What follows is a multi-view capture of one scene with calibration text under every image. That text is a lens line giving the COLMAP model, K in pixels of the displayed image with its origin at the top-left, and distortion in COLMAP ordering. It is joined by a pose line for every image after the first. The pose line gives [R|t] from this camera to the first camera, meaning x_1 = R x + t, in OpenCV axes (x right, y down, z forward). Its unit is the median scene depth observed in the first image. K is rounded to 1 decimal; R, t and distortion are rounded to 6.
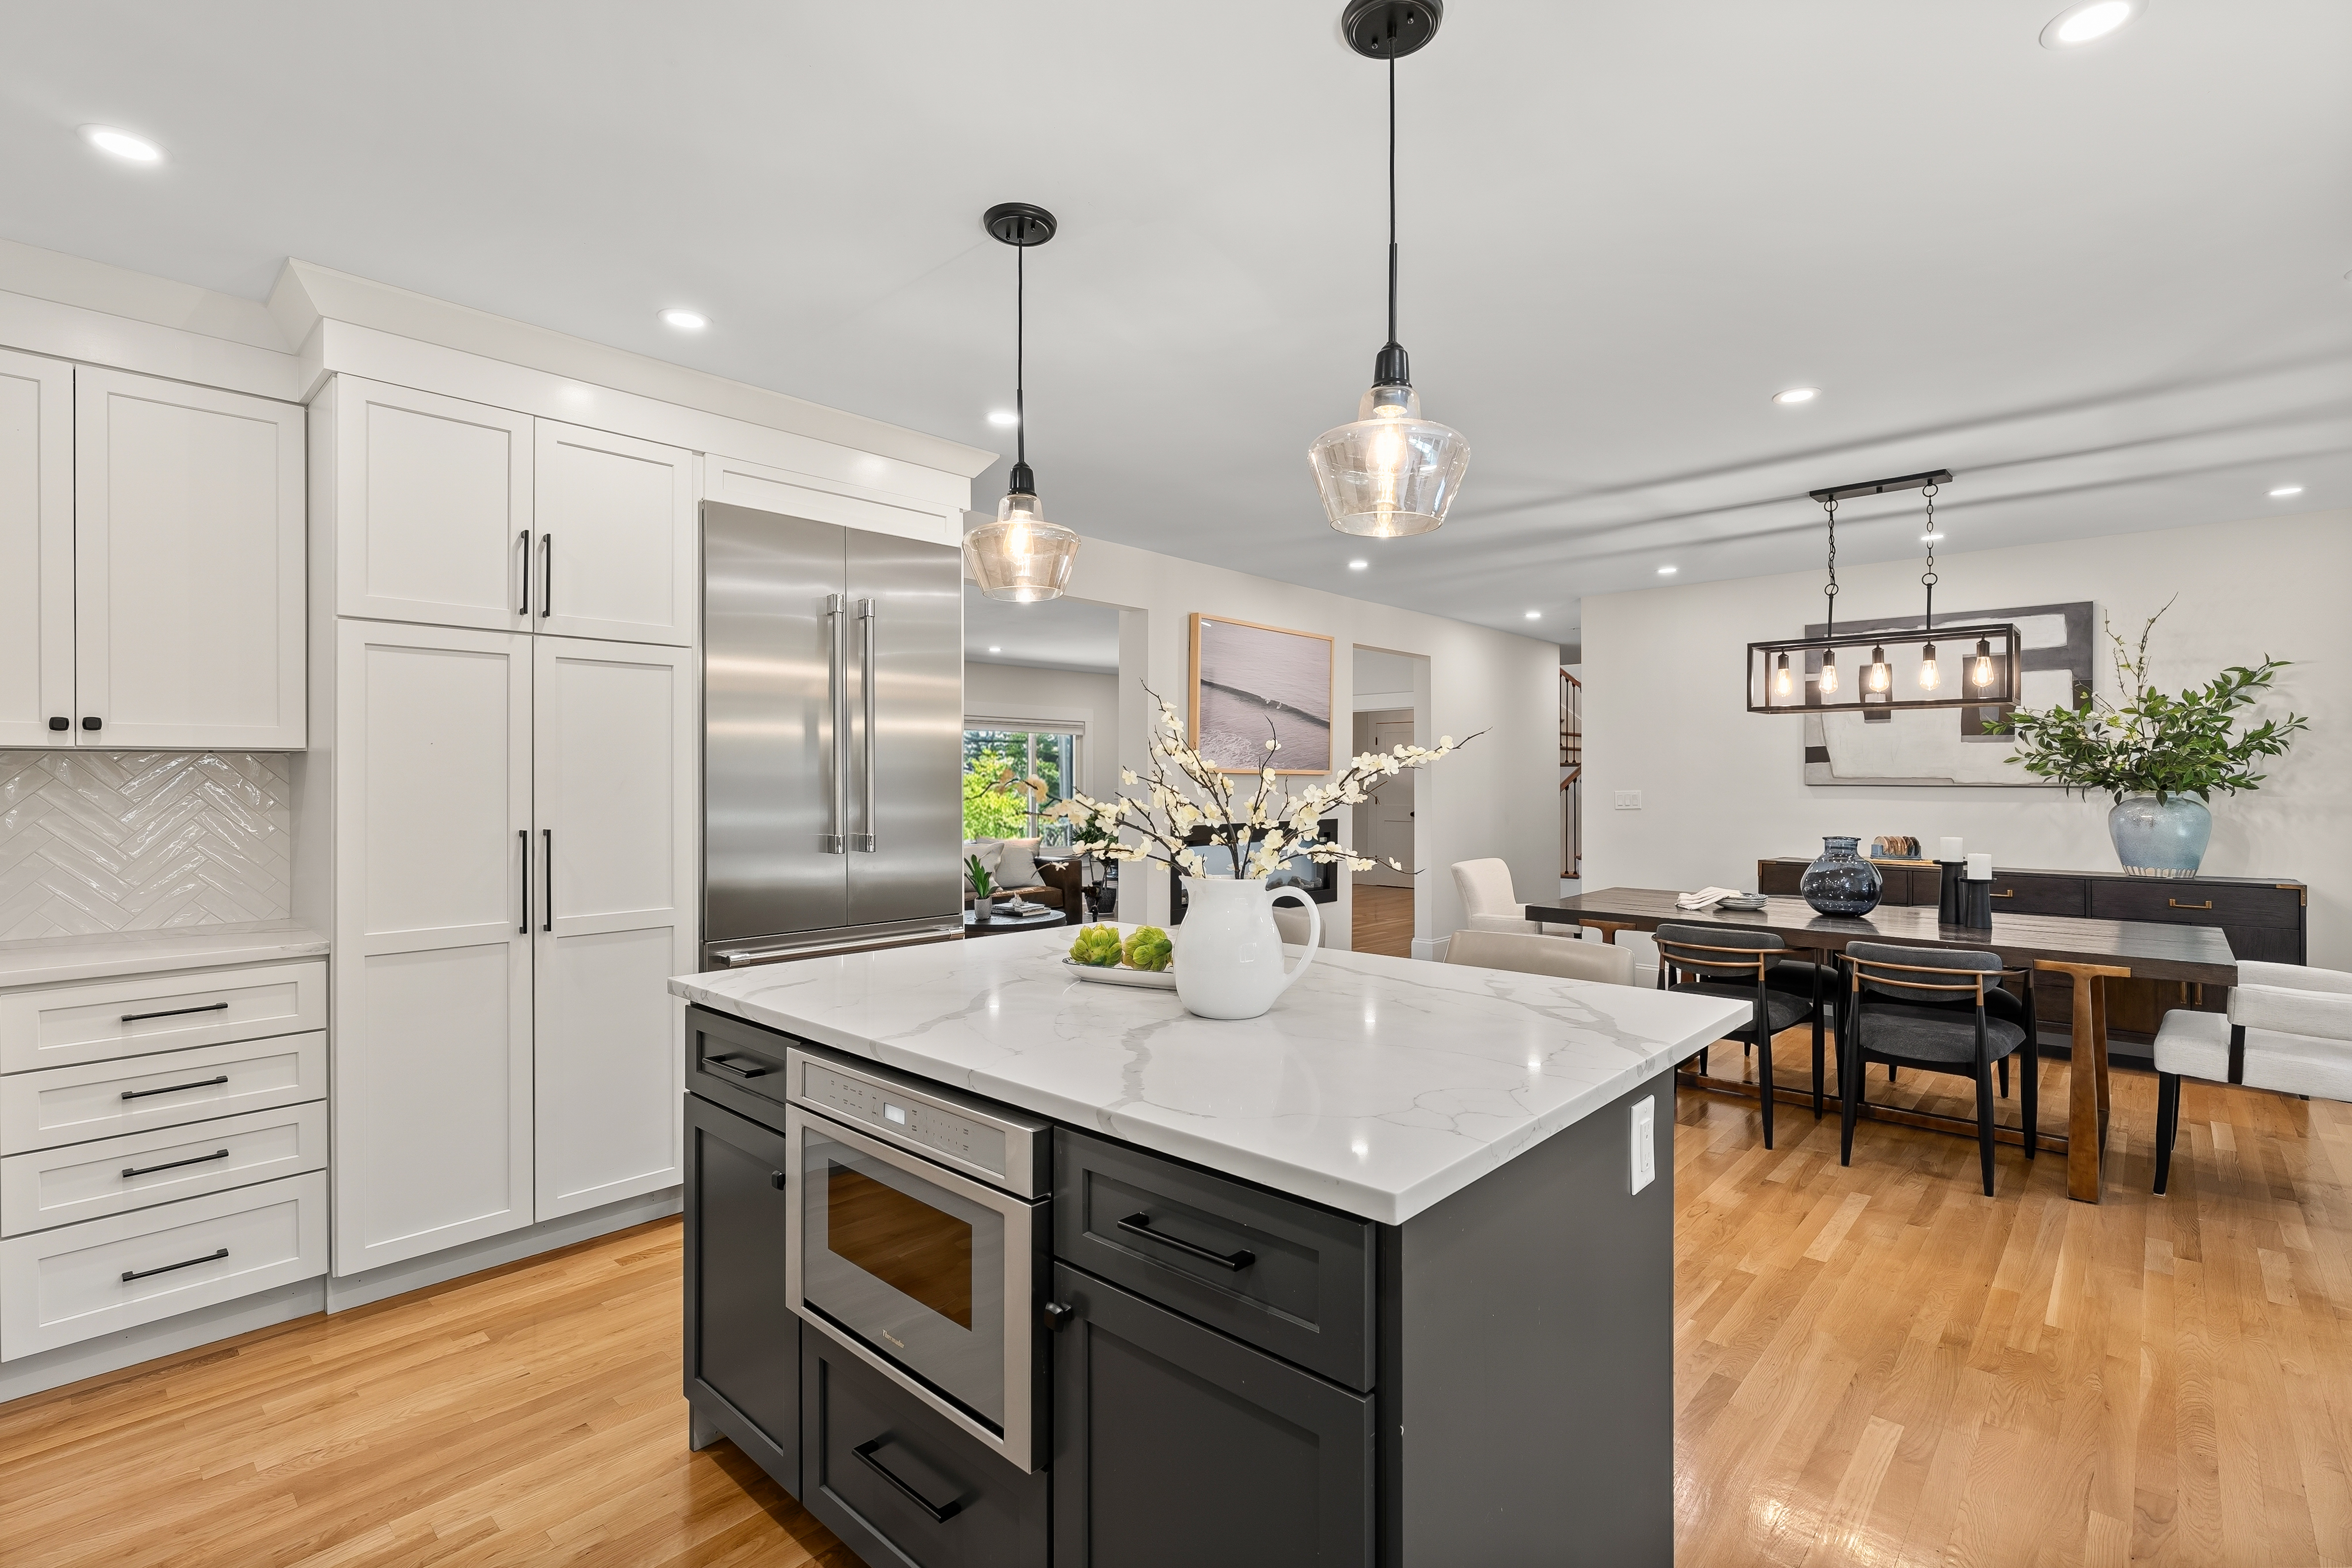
lens RADIAL K [[1079.2, 0, 1158.5], [0, 1079.2, 761.9], [0, 0, 1]] dist [-0.002960, 0.001241]
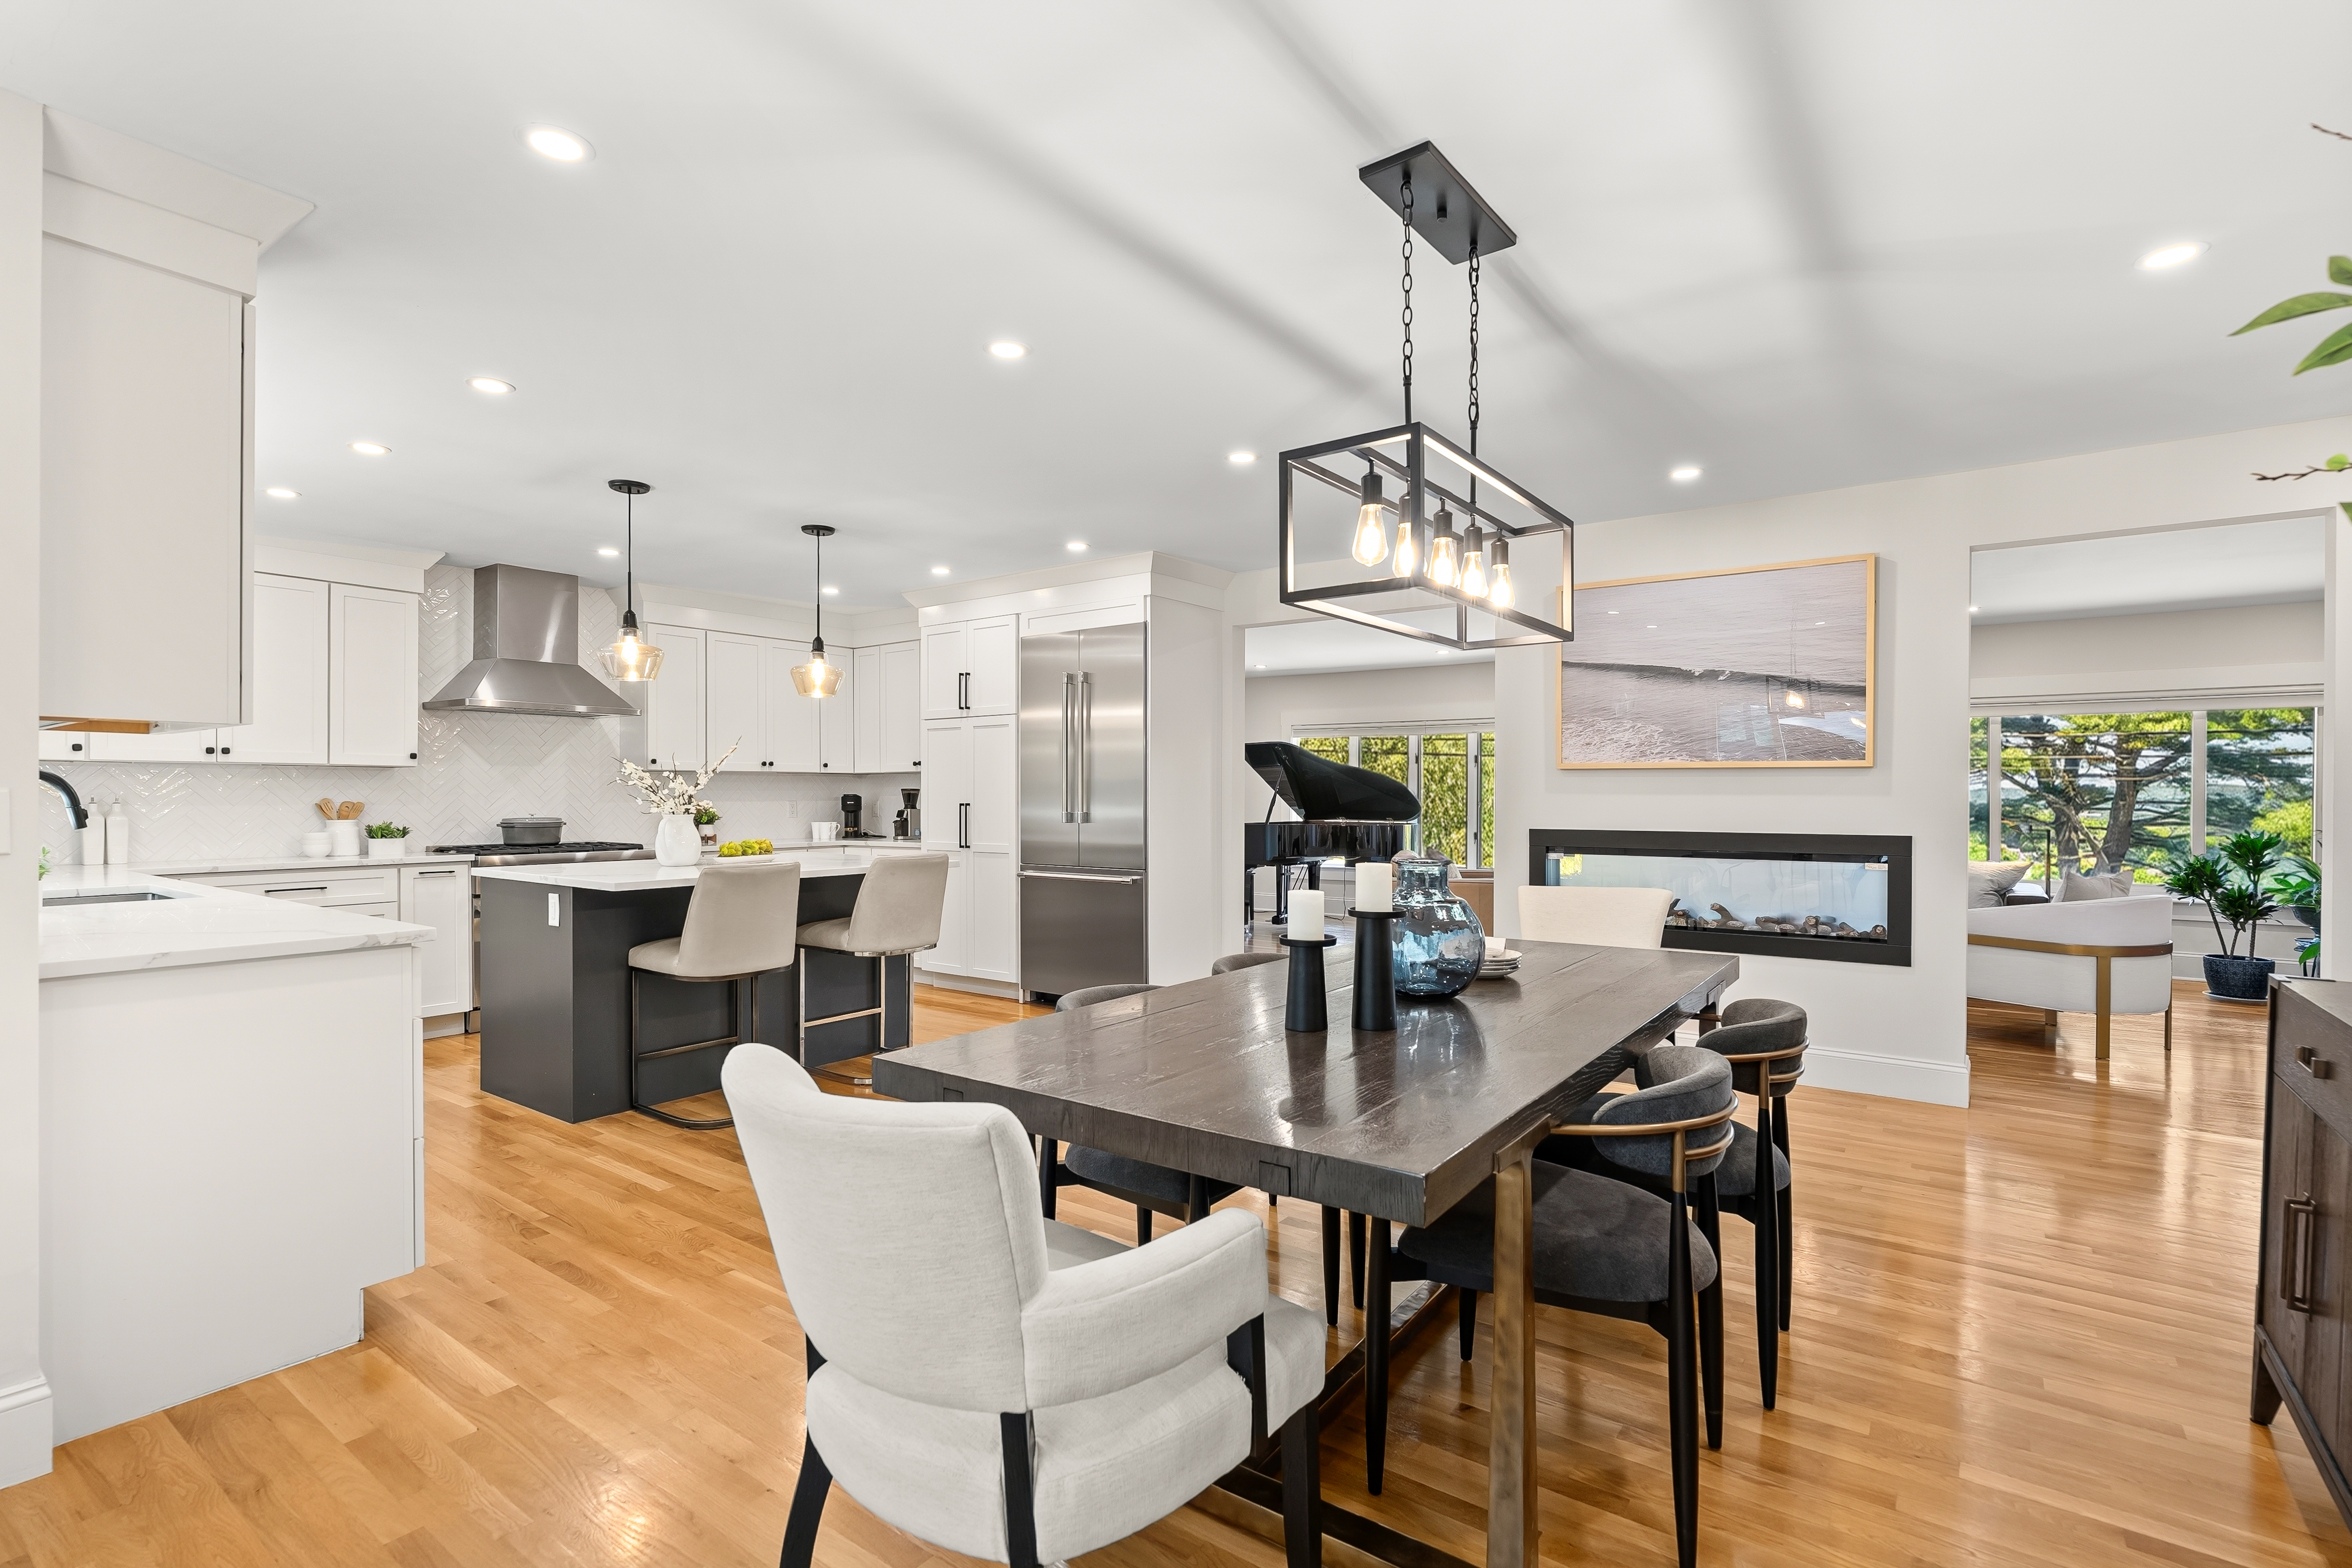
lens RADIAL K [[1079.2, 0, 1165.0], [0, 1079.2, 797.4], [0, 0, 1]] dist [-0.002960, 0.001241]
pose [[0.146806, -0.007751, -0.989135, 1.038506], [0.014265, 0.999882, -0.005718, 0.041247], [0.989062, -0.013271, 0.146899, 0.659123]]
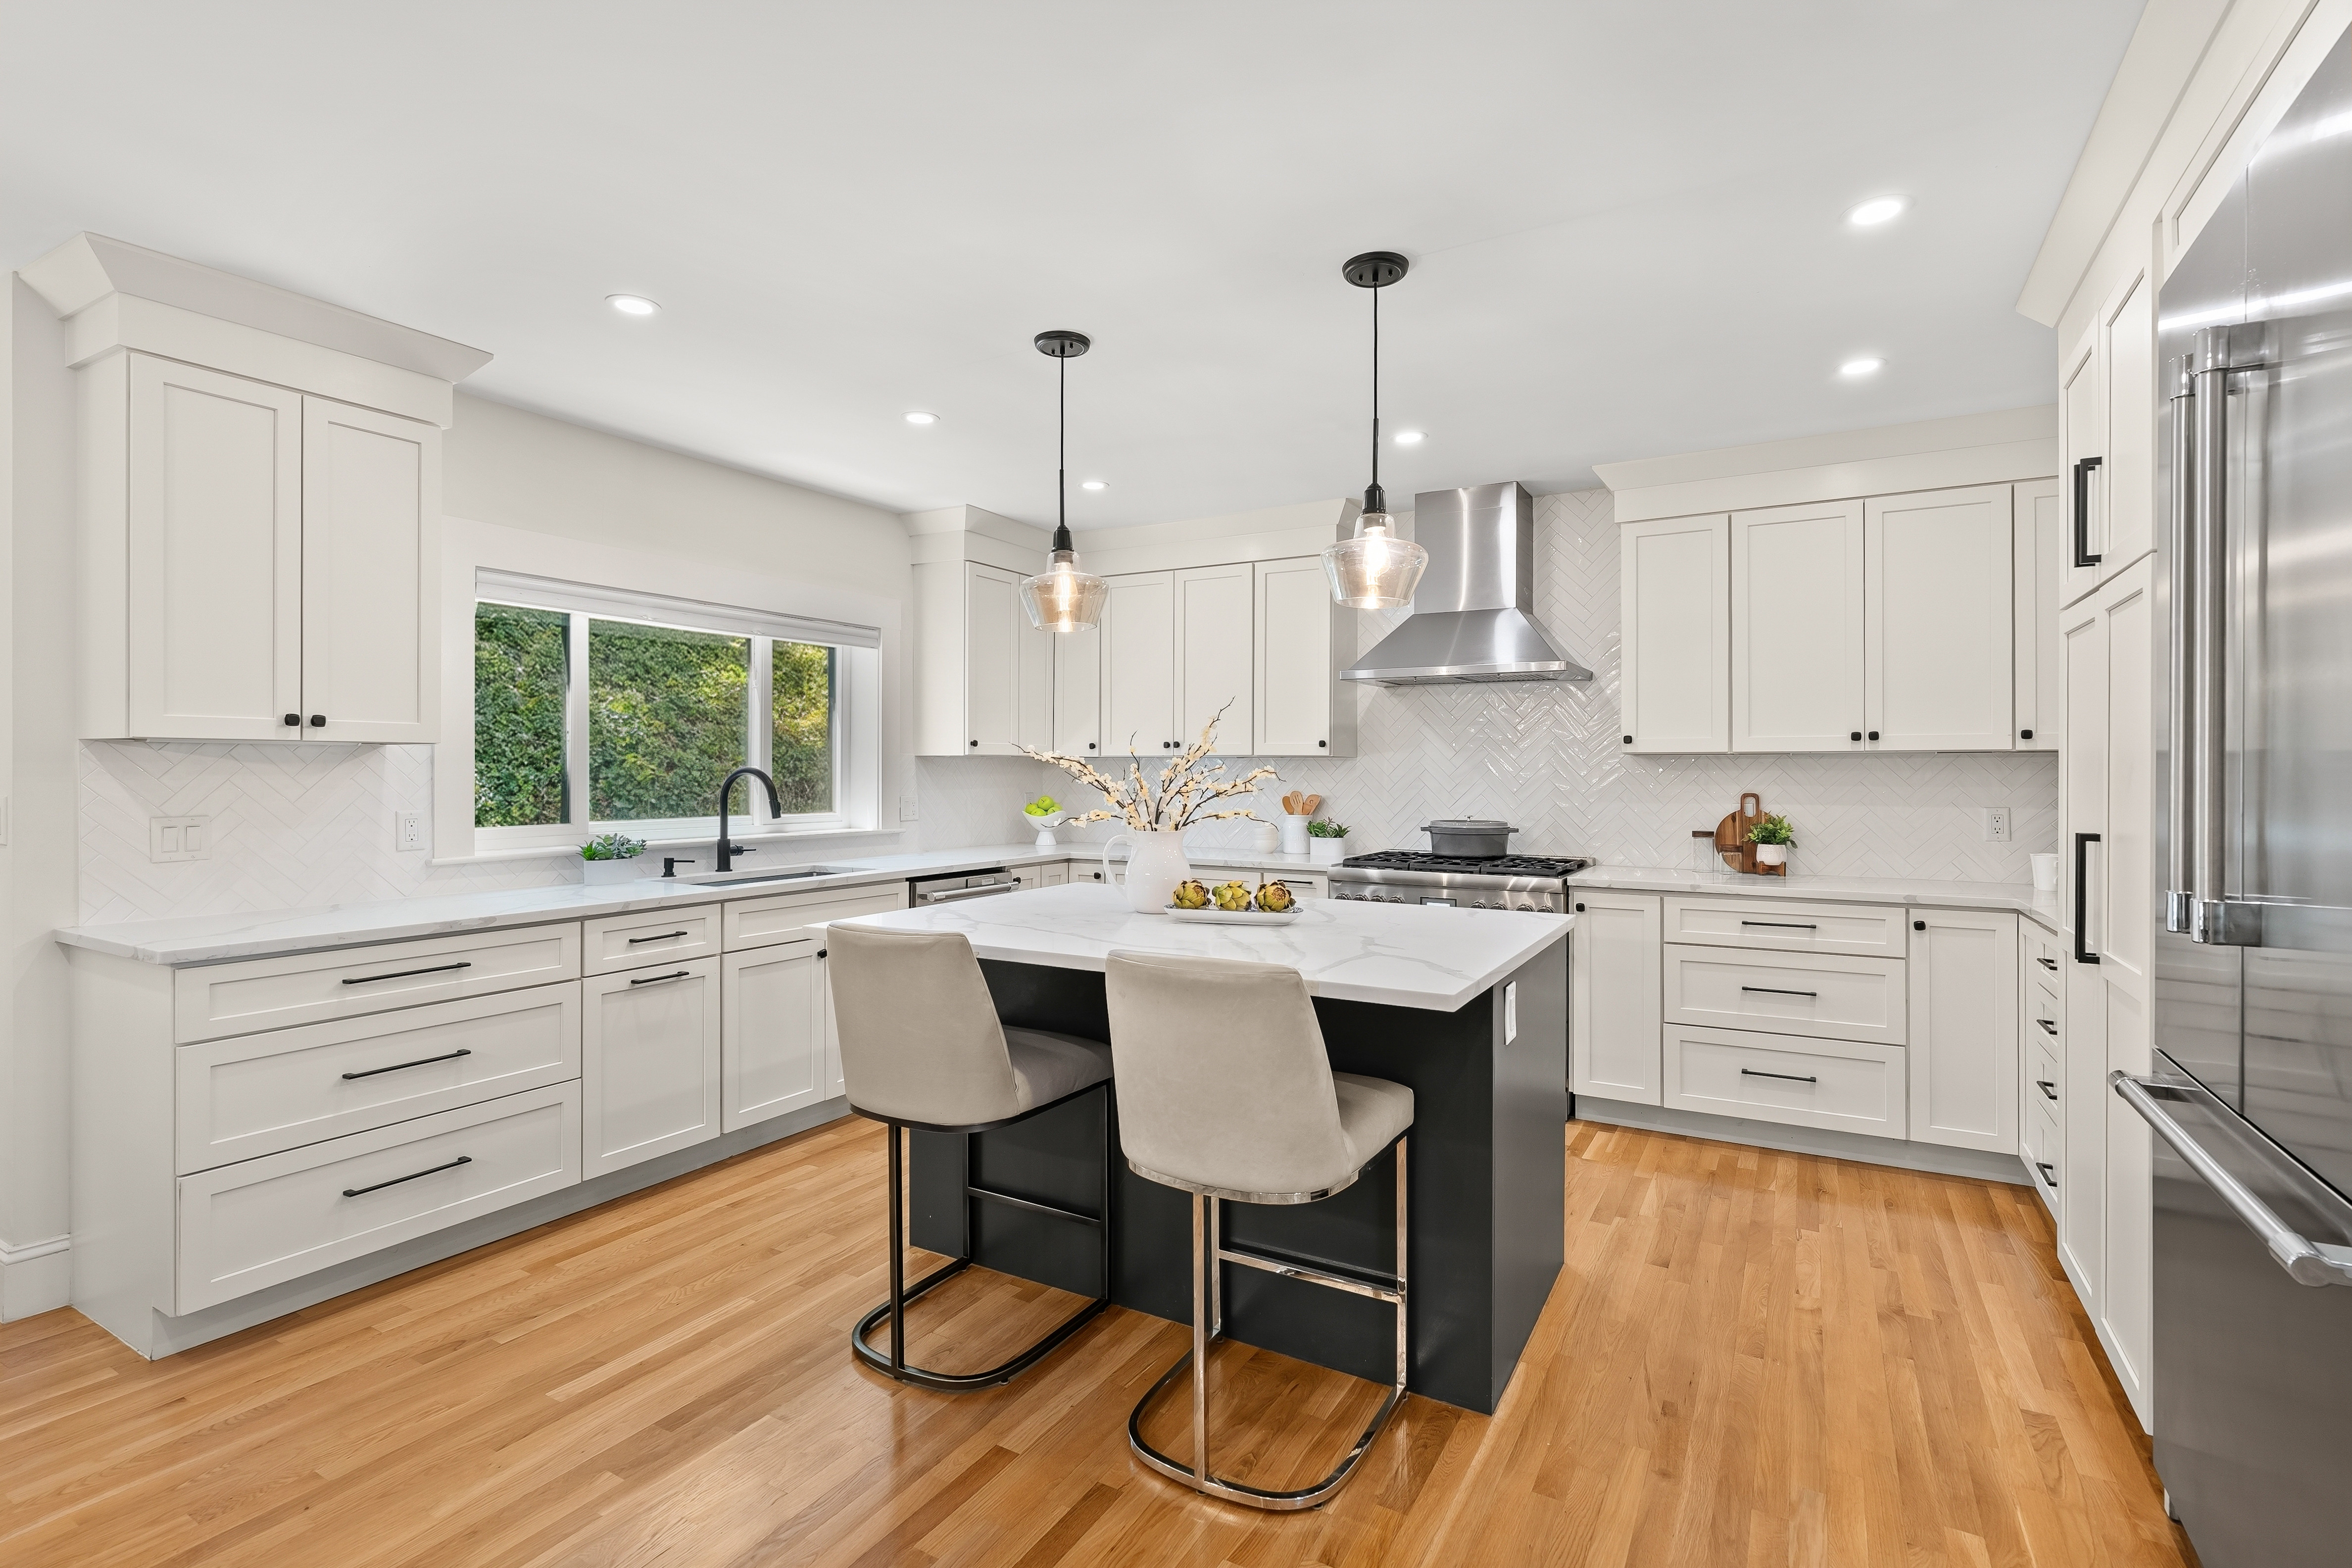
lens RADIAL K [[1079.2, 0, 1181.5], [0, 1079.2, 761.1], [0, 0, 1]] dist [-0.002960, 0.001241]
pose [[-0.964795, -0.016363, -0.262493, 0.162403], [-0.009932, 0.999618, -0.025805, 0.021603], [0.262815, -0.022290, -0.964589, 0.963475]]
